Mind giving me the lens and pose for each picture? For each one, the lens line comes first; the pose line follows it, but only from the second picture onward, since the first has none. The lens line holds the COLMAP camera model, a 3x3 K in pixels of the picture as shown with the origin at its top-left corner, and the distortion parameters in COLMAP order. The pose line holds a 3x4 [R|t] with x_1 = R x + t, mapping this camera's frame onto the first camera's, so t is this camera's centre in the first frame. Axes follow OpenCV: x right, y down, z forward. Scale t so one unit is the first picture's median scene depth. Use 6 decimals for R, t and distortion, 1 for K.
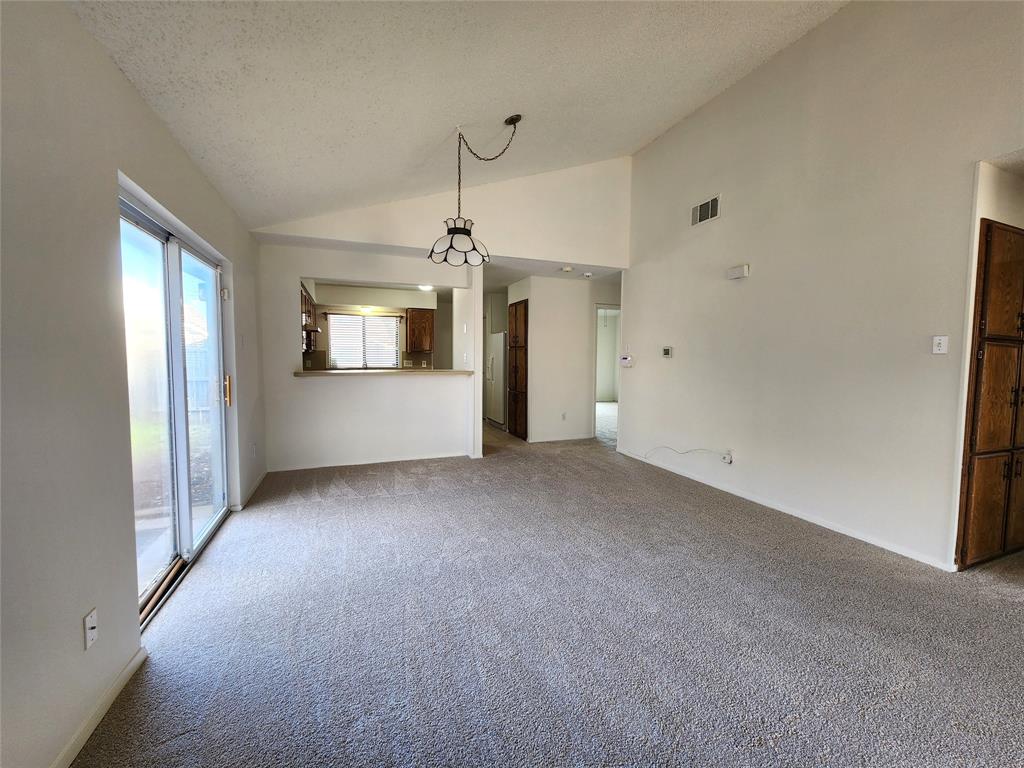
lens RADIAL K [[414.9, 0, 511.6], [0, 414.9, 380.2], [0, 0, 1]] dist [-0.003013, 0.000290]
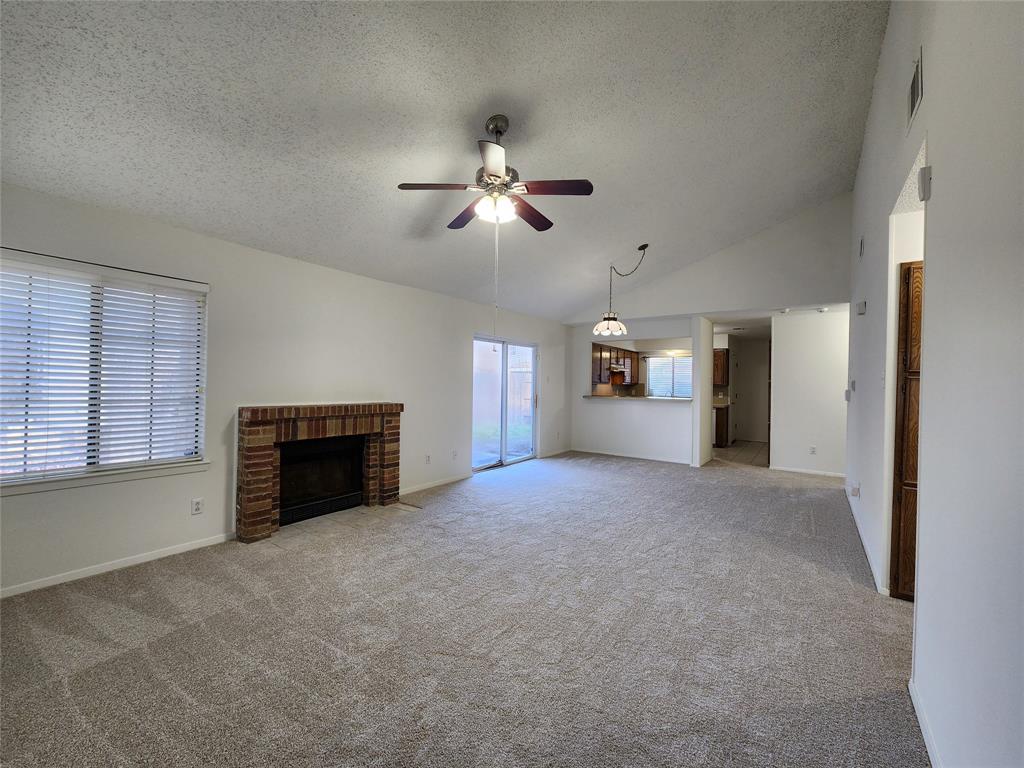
lens RADIAL K [[414.9, 0, 513.6], [0, 414.9, 382.7], [0, 0, 1]] dist [-0.003013, 0.000290]
pose [[0.542568, -0.000219, -0.840012, 0.633234], [-0.060137, 0.997424, -0.039103, 0.010164], [0.837856, 0.071731, 0.541158, -0.174809]]
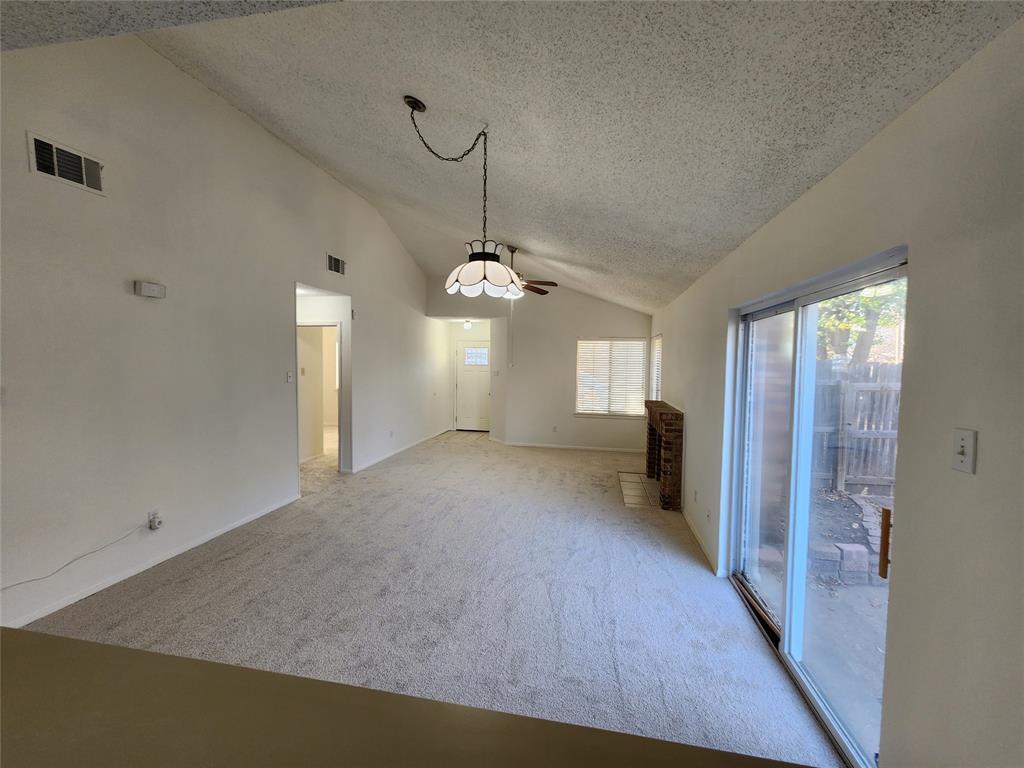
lens RADIAL K [[414.9, 0, 518.0], [0, 414.9, 378.5], [0, 0, 1]] dist [-0.003013, 0.000290]
pose [[-0.849901, -0.042307, 0.525242, -0.321103], [0.009613, 0.995361, 0.095729, -0.112572], [-0.526856, 0.086409, -0.845551, 0.889935]]
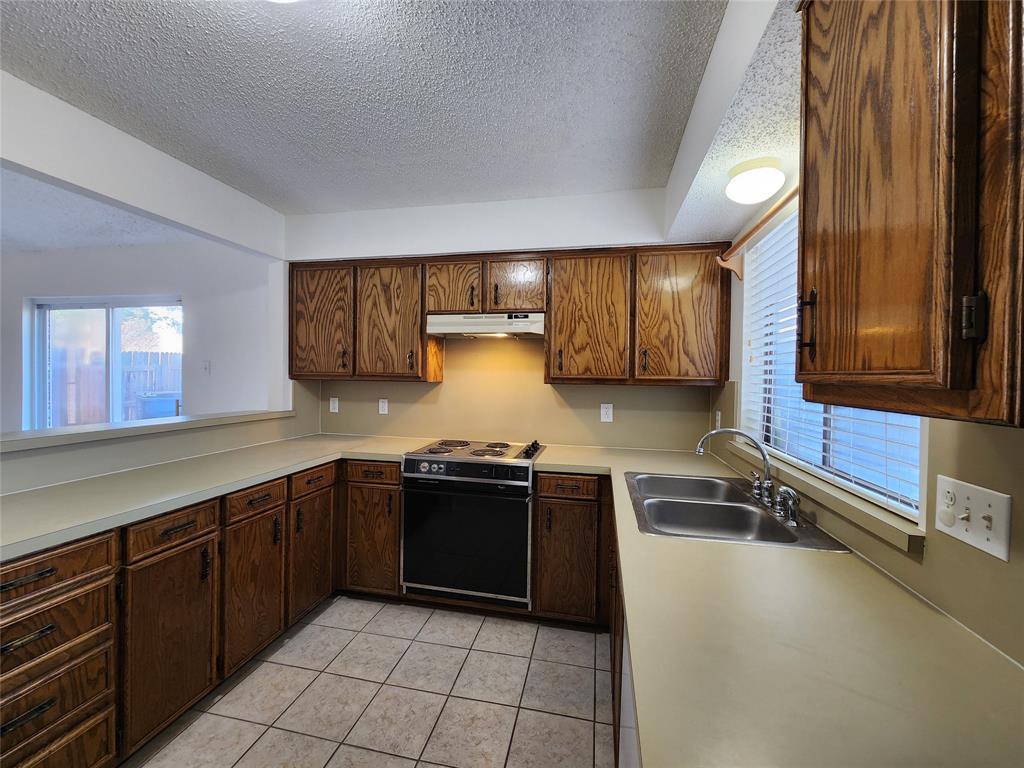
lens RADIAL K [[414.9, 0, 513.8], [0, 414.9, 380.7], [0, 0, 1]] dist [-0.003013, 0.000290]
pose [[-0.548110, -0.011250, -0.836330, -0.145299], [-0.070100, 0.997009, 0.032531, -0.091004], [0.833463, 0.076457, -0.547260, 1.315043]]
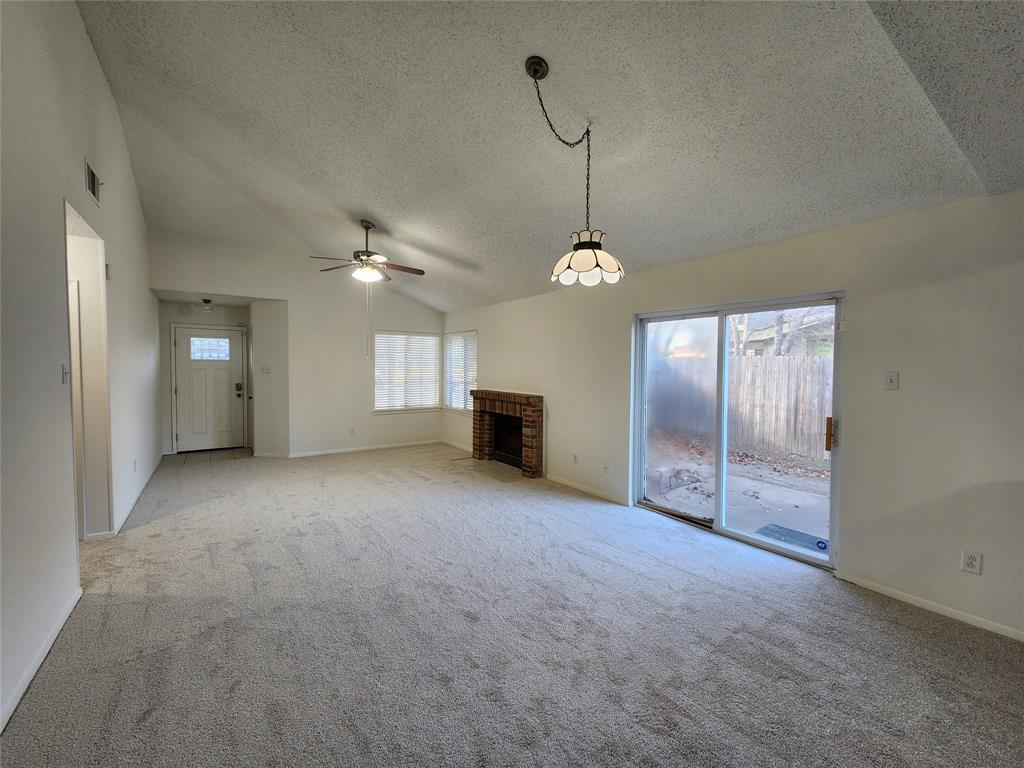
lens RADIAL K [[414.9, 0, 507.2], [0, 414.9, 377.8], [0, 0, 1]] dist [-0.003013, 0.000290]
pose [[-0.971647, -0.009190, -0.236258, 0.128047], [-0.029875, 0.996007, 0.084123, -0.088603], [0.234542, 0.088796, -0.968042, 0.968938]]
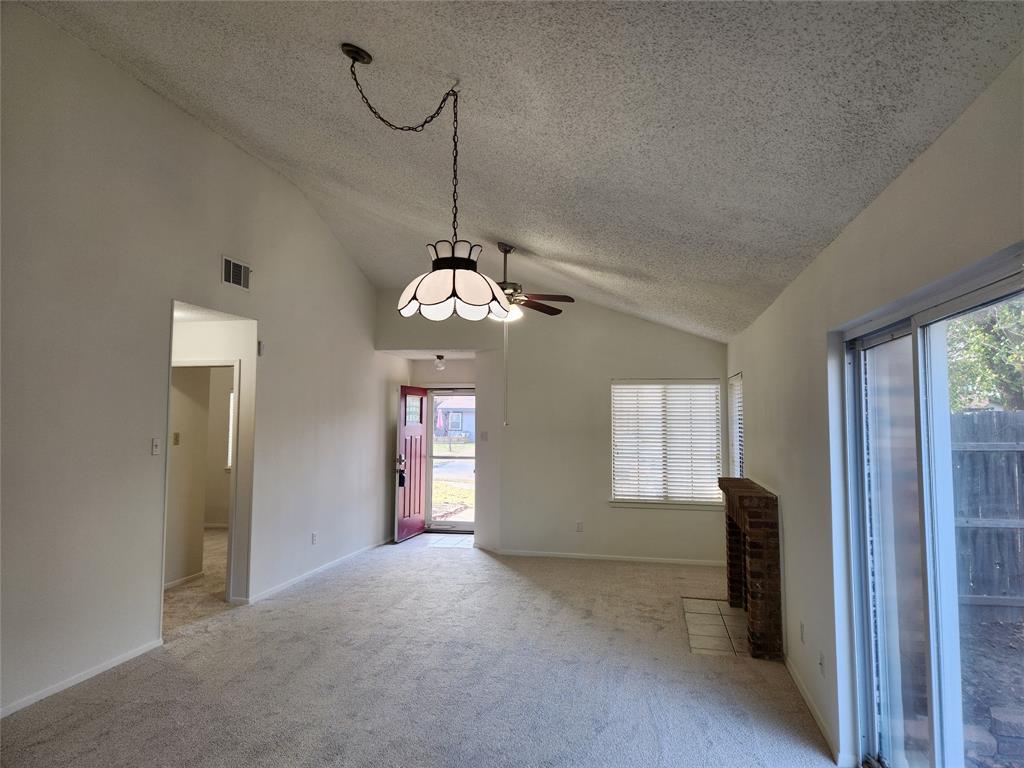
lens RADIAL K [[673.2, 0, 516.7], [0, 673.2, 368.6], [0, 0, 1]] dist [0.057937, -0.040145]
pose [[-0.843484, 0.030864, 0.536266, -0.355077], [0.021735, 0.999491, -0.023339, -0.109444], [-0.536714, -0.008030, -0.843726, 0.917444]]
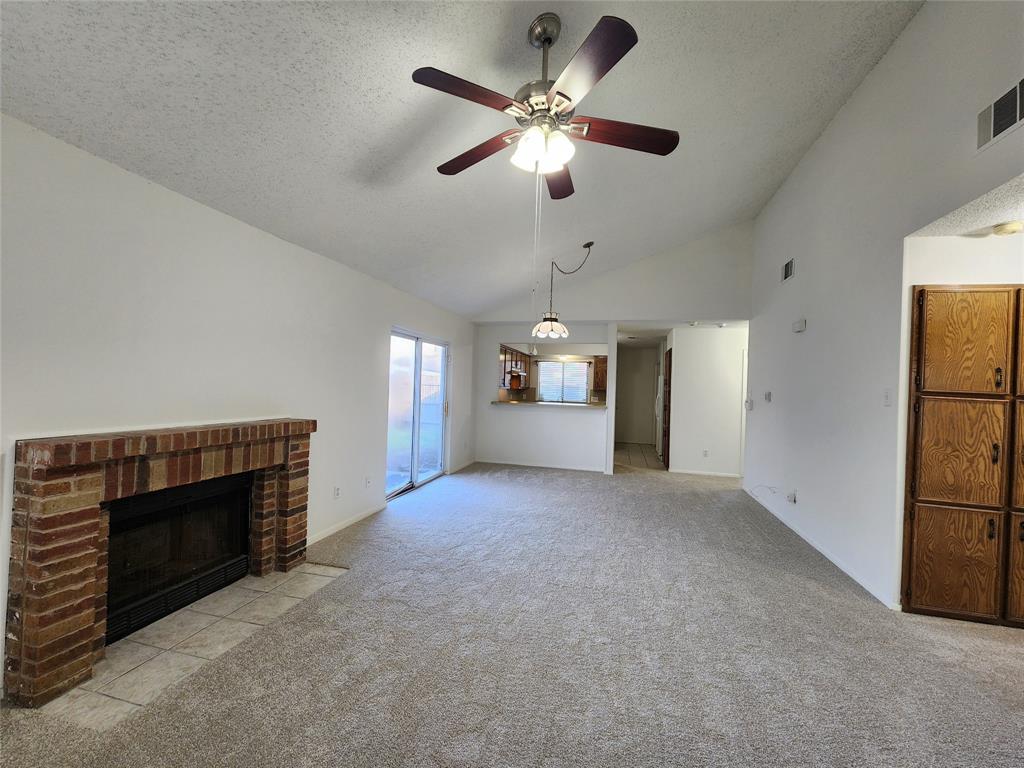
lens RADIAL K [[414.9, 0, 511.4], [0, 414.9, 383.1], [0, 0, 1]] dist [-0.003013, 0.000290]
pose [[0.807520, 0.012617, -0.589706, 0.390316], [-0.058879, 0.996502, -0.059305, 0.000282], [0.586895, 0.082611, 0.805438, -0.215647]]
